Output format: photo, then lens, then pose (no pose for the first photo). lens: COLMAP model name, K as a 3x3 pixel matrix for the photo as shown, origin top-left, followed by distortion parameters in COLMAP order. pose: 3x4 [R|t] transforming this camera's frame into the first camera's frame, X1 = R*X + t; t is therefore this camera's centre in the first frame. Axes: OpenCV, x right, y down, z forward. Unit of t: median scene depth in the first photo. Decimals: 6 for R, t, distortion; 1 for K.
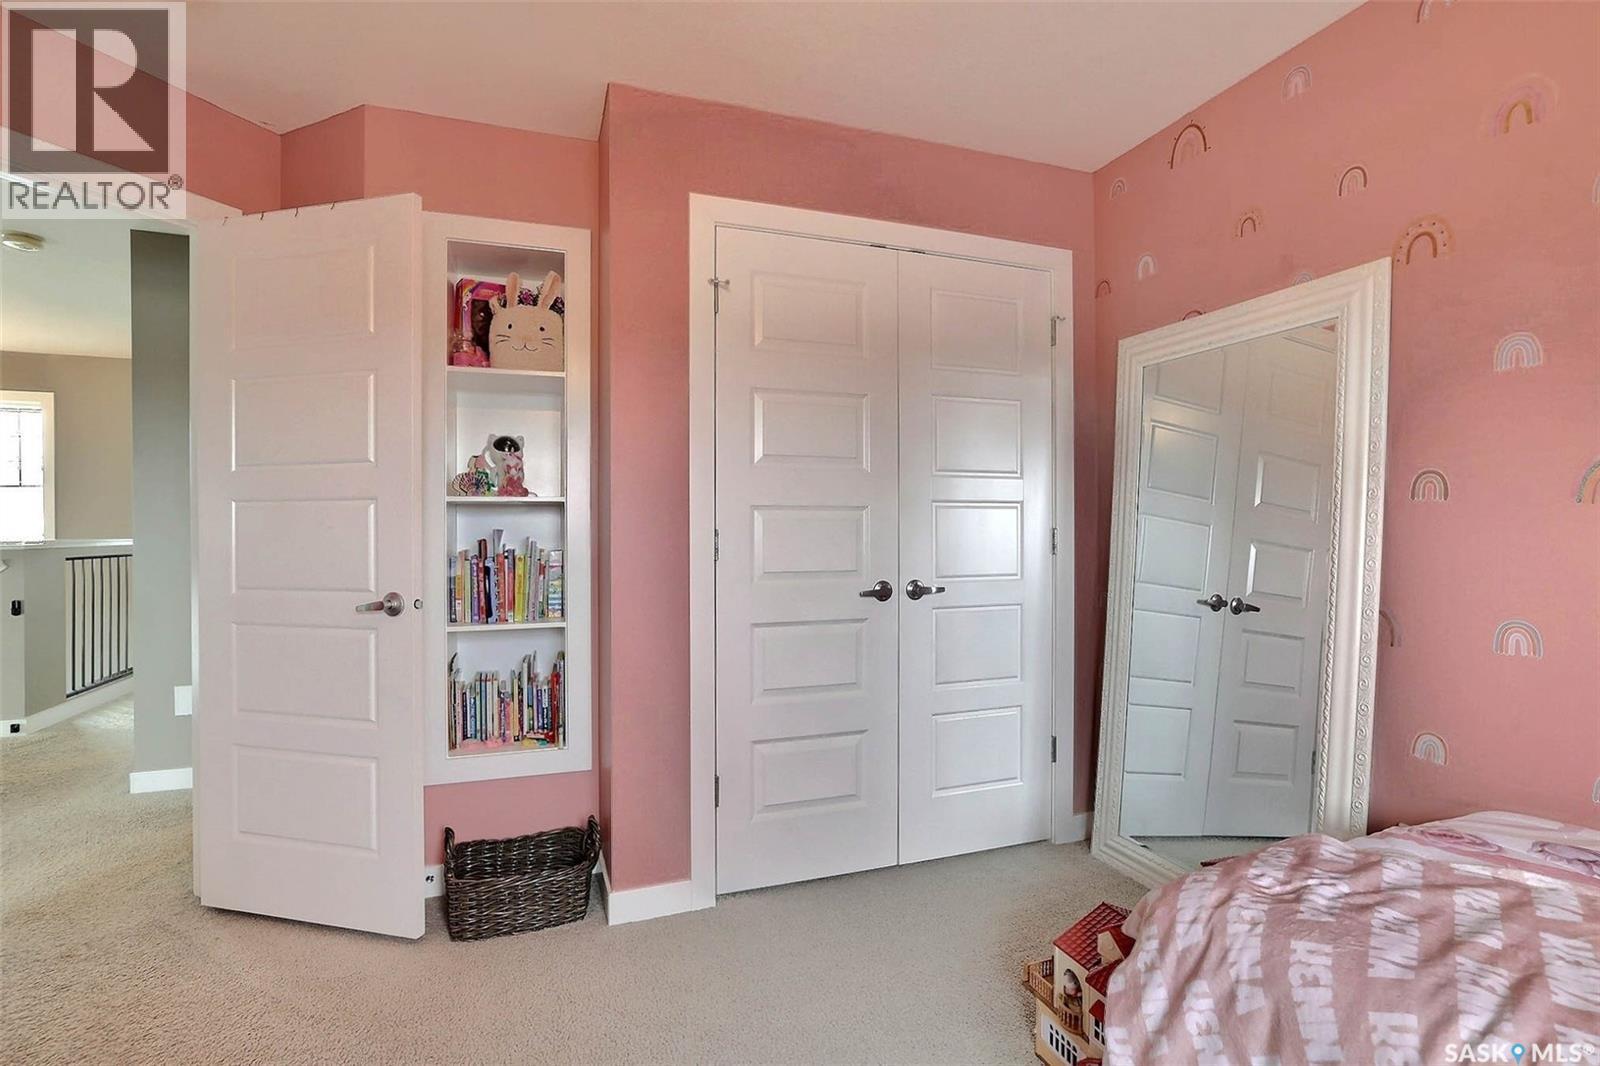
lens RADIAL K [[737.0, 0, 806.3], [0, 737.0, 531.2], [0, 0, 1]] dist [-0.054006, 0.018770]
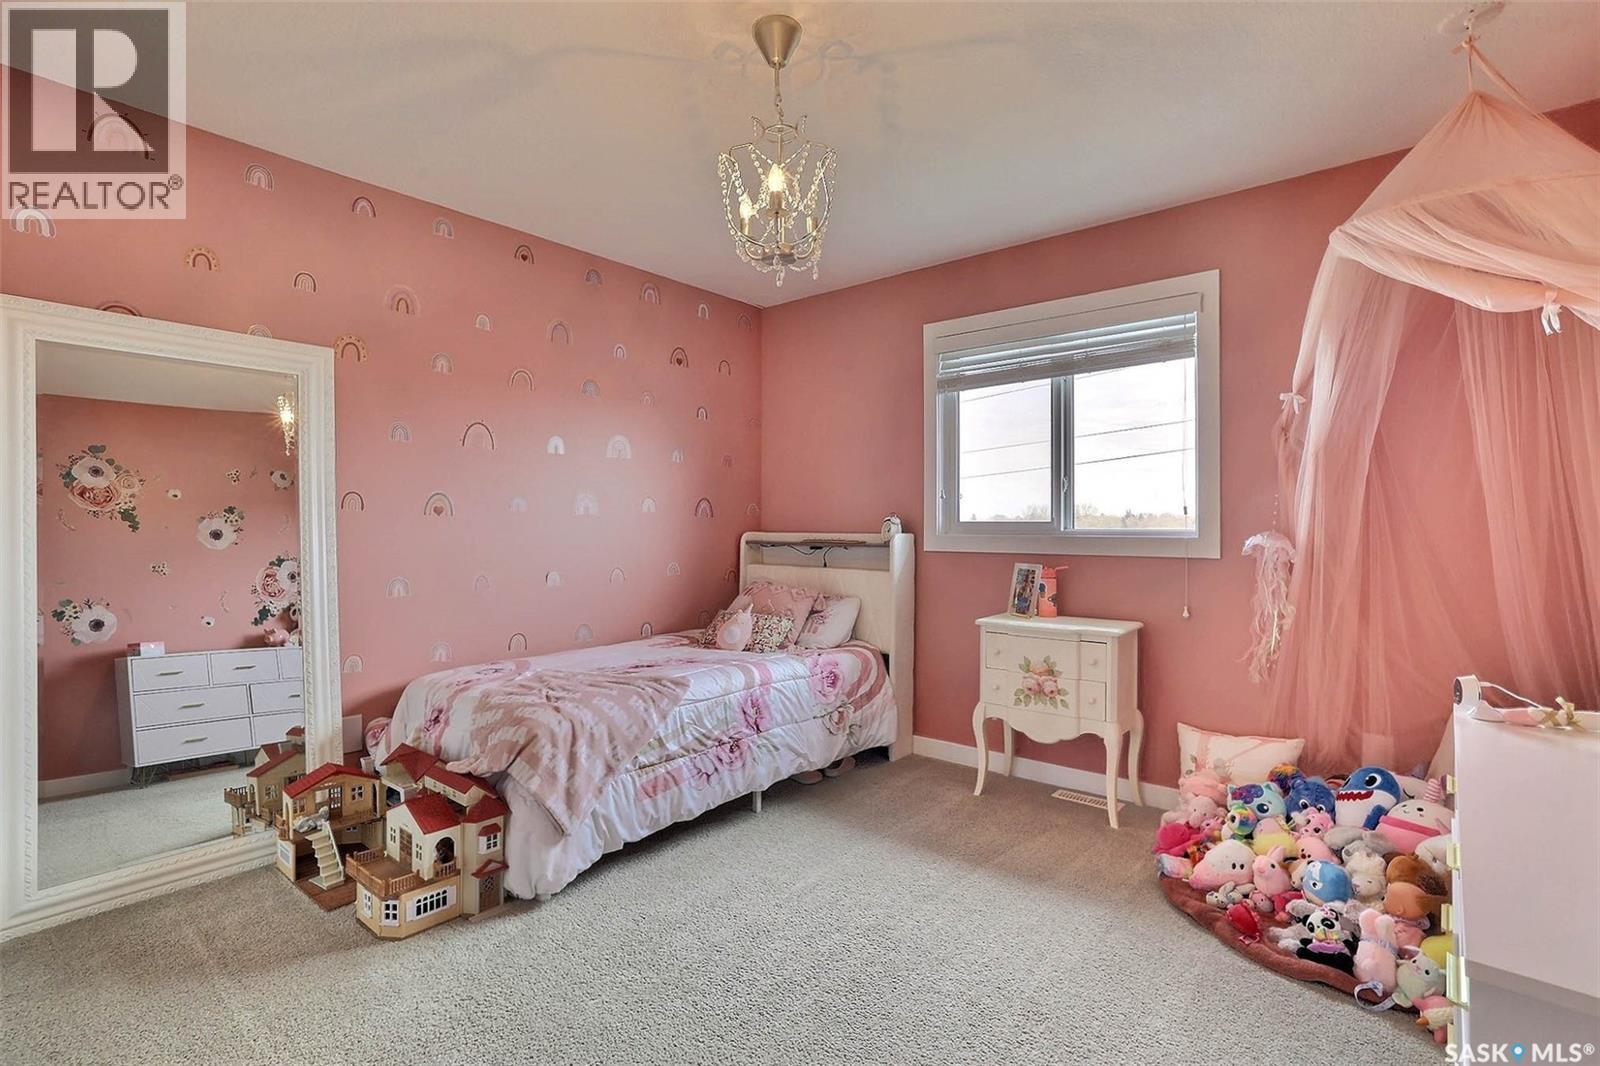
lens RADIAL K [[737.0, 0, 806.3], [0, 737.0, 531.2], [0, 0, 1]] dist [-0.054006, 0.018770]
pose [[-0.490372, -0.003510, 0.871506, -1.584302], [0.003674, 0.999975, 0.006094, -0.008334], [-0.871506, 0.006191, -0.490347, 1.387094]]
